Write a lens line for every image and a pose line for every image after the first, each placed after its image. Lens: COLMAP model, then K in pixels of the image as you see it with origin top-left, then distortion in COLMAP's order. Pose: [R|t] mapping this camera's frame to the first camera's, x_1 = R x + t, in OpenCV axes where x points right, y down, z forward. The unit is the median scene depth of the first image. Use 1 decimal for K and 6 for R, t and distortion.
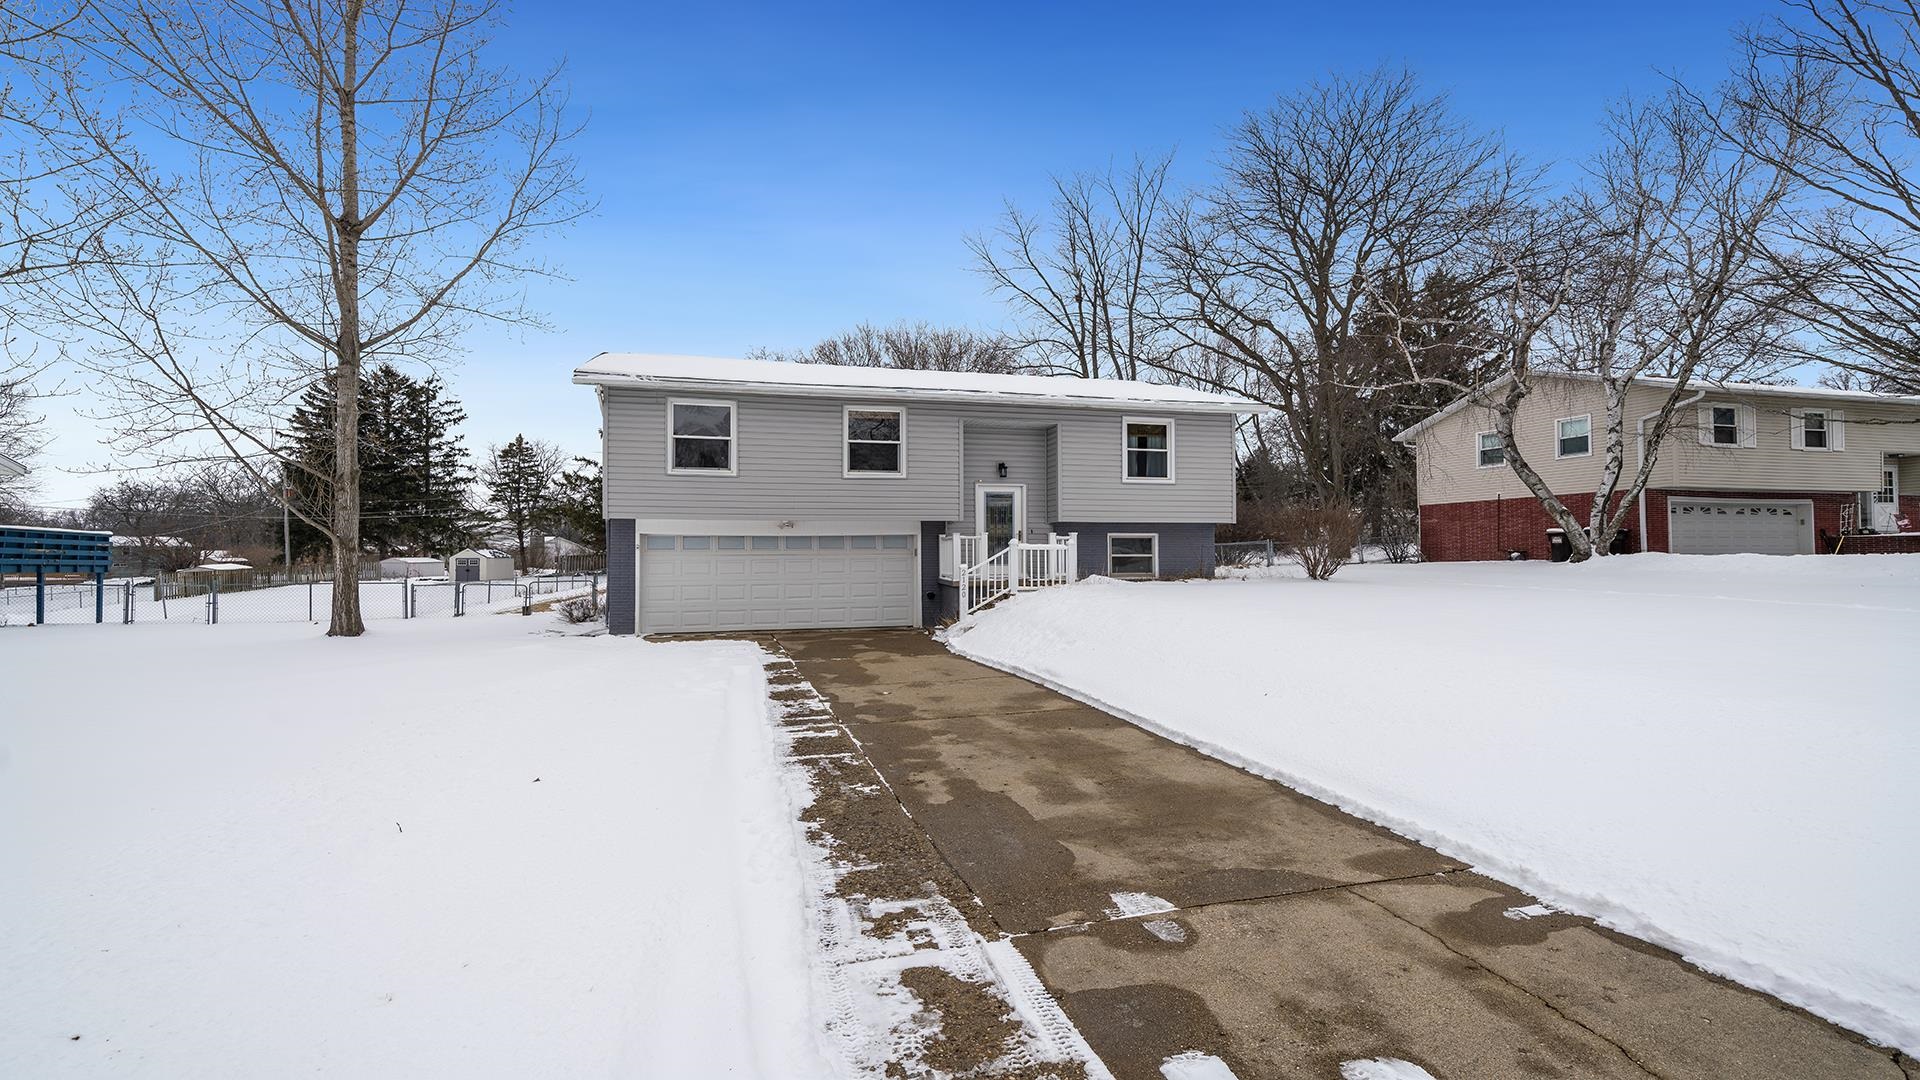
lens RADIAL K [[863.1, 0, 965.6], [0, 863.1, 542.5], [0, 0, 1]] dist [-0.004463, -0.000374]
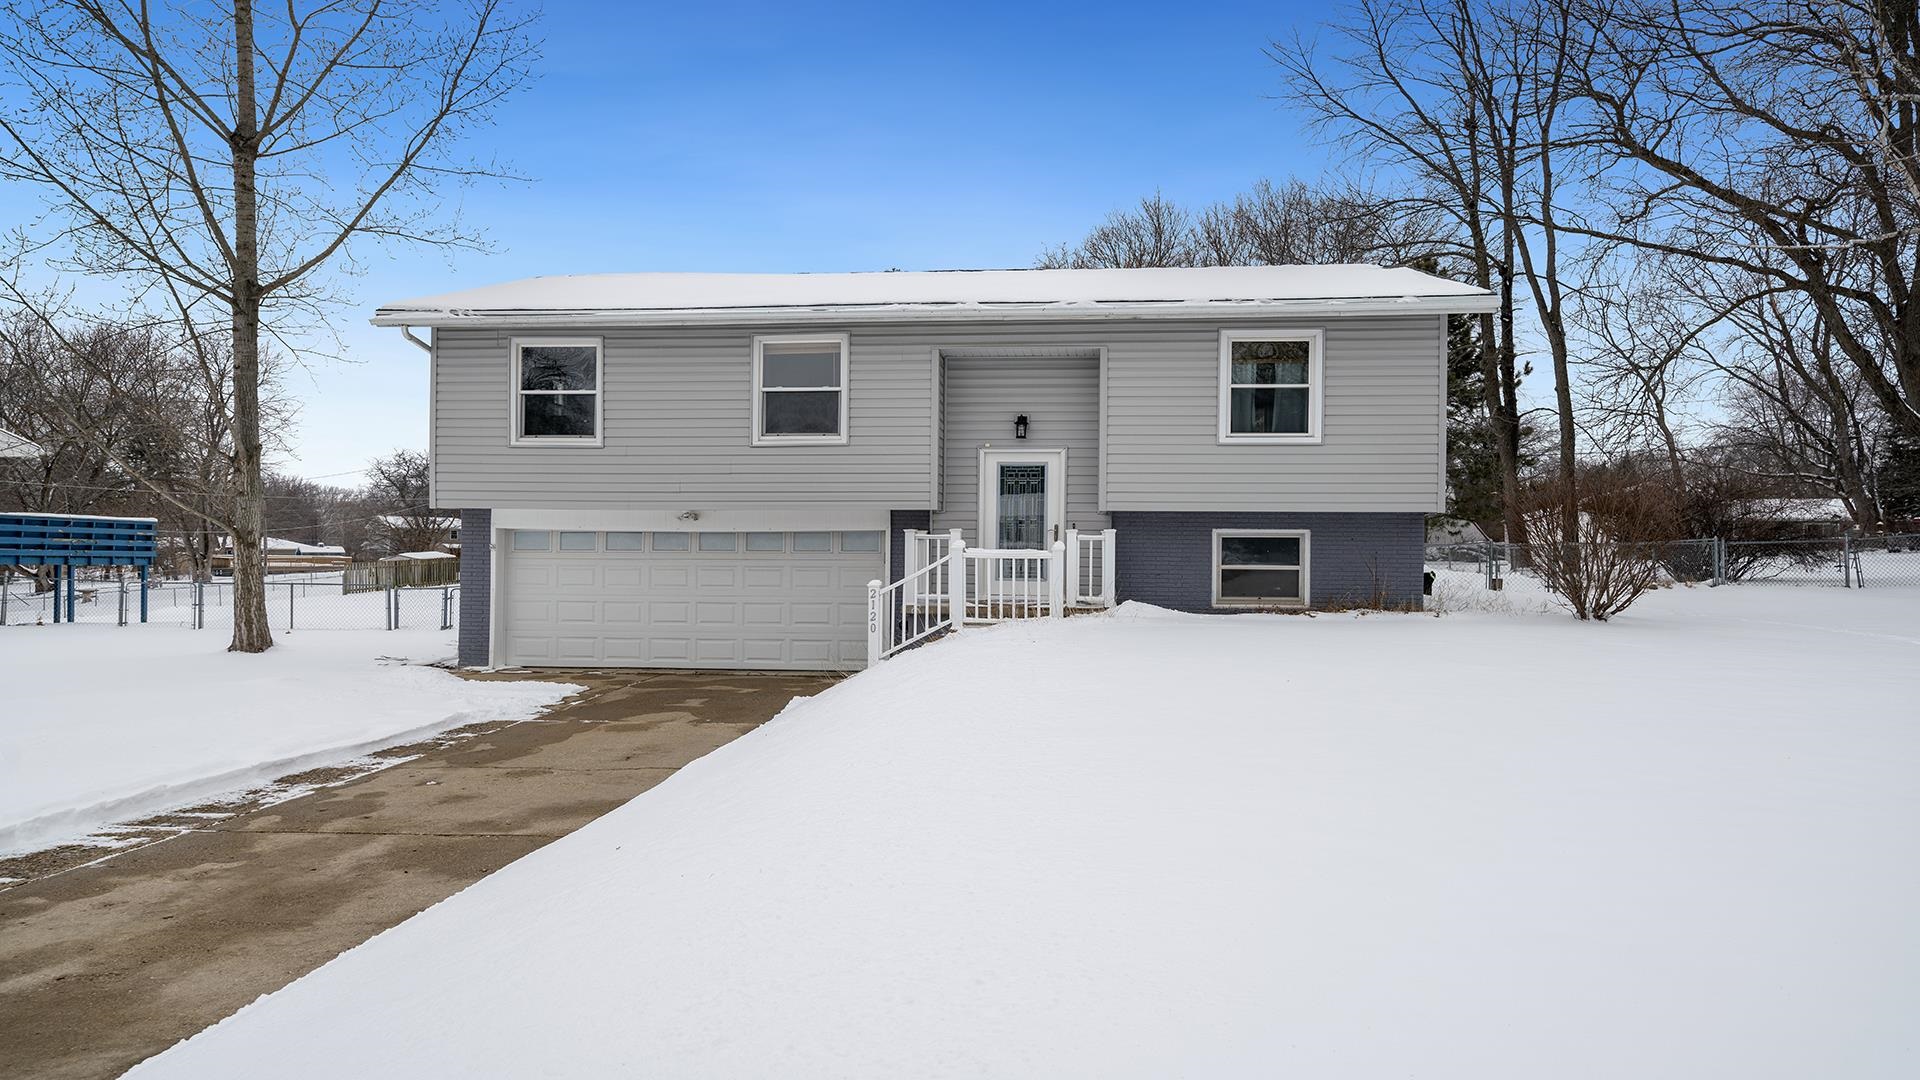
lens RADIAL K [[1280.7, 0, 956.3], [0, 1280.7, 547.3], [0, 0, 1]] dist [-0.002782, 0.000206]
pose [[0.931451, 0.010643, -0.363712, 0.331592], [-0.005165, 0.999858, 0.016032, -0.012044], [0.363831, -0.013055, 0.931373, 0.125044]]
